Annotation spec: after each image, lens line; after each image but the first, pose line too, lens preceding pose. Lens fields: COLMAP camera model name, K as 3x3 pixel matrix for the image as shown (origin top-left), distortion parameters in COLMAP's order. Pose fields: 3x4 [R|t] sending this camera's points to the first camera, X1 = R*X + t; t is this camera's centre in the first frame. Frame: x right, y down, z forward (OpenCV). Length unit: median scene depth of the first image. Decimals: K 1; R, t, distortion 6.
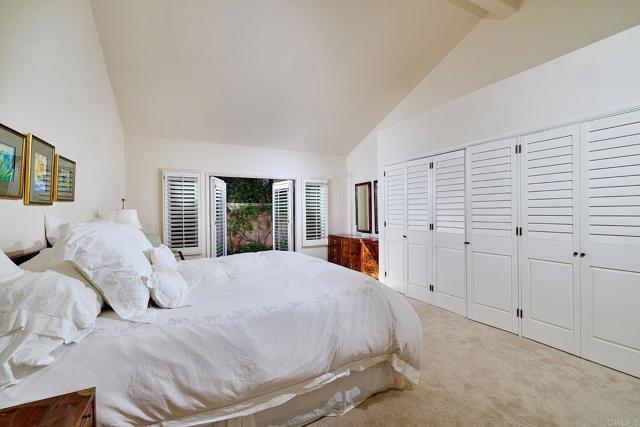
lens RADIAL K [[276.8, 0, 320.0], [0, 276.8, 213.5], [0, 0, 1]] dist [-0.000301, -0.000047]
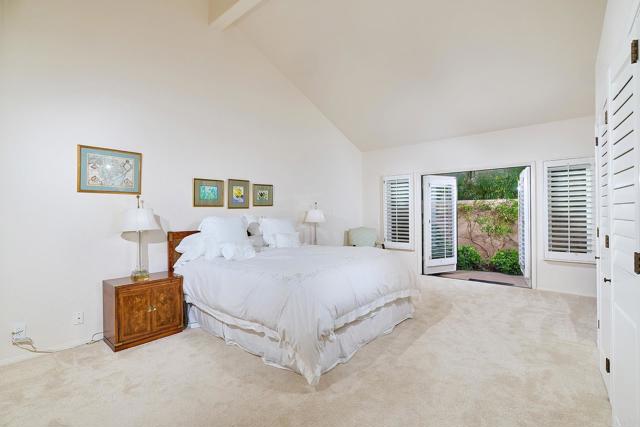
lens RADIAL K [[299.1, 0, 320.0], [0, 299.1, 213.5], [0, 0, 1]] dist [-0.000769, -0.000063]
pose [[0.381792, 0.009094, -0.924203, 0.531941], [-0.000780, 0.999954, 0.009517, -0.005115], [0.924248, -0.002913, 0.381782, 0.241756]]
